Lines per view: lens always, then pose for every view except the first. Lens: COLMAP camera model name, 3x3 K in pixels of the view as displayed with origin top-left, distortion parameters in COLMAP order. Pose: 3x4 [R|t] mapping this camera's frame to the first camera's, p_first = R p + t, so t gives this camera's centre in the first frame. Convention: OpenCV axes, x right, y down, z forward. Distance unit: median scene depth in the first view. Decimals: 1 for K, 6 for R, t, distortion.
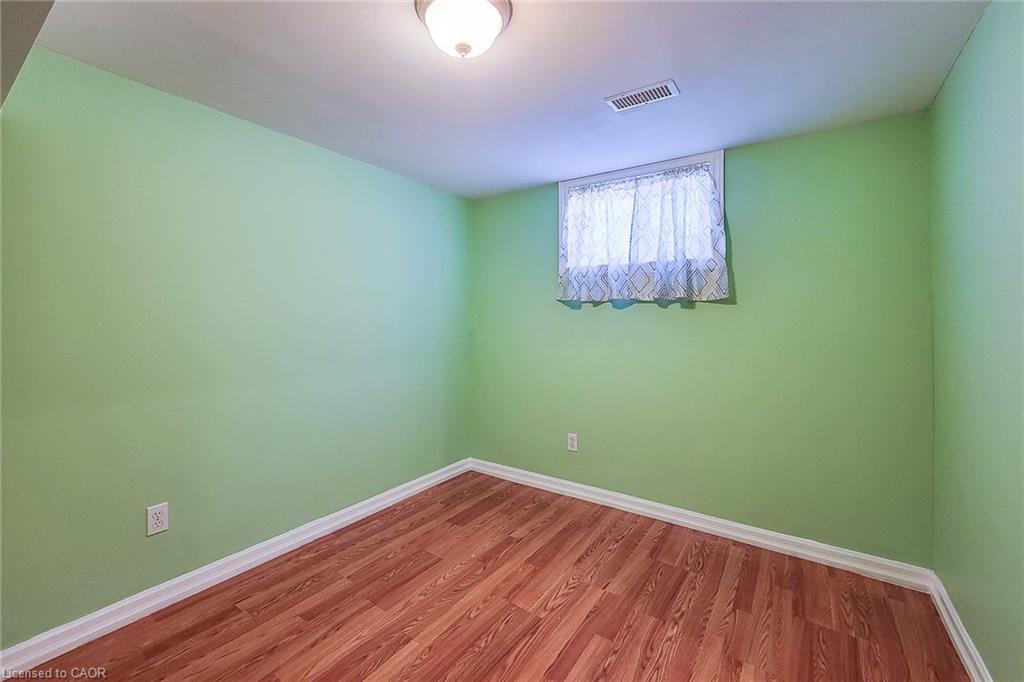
lens RADIAL K [[415.0, 0, 512.5], [0, 415.0, 297.9], [0, 0, 1]] dist [0.006935, 0.000024]
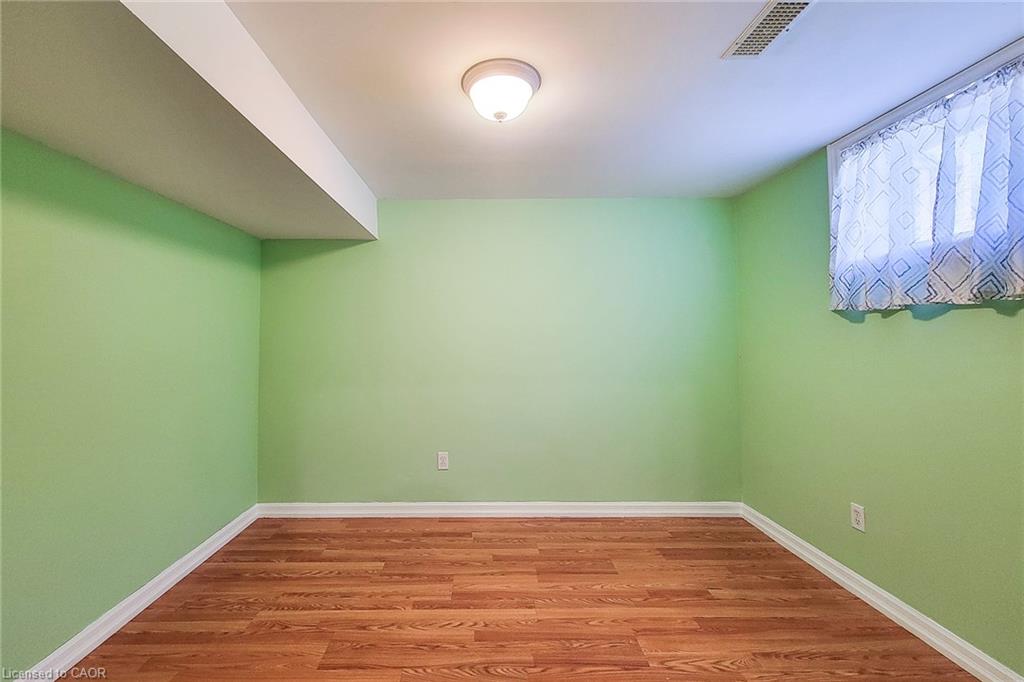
lens RADIAL K [[435.9, 0, 507.7], [0, 435.9, 313.1], [0, 0, 1]] dist [0.001094, -0.000327]
pose [[0.597595, -0.049456, -0.800271, 0.505131], [0.041987, 0.998657, -0.030363, 0.012308], [0.800698, -0.015456, 0.598869, 0.144548]]
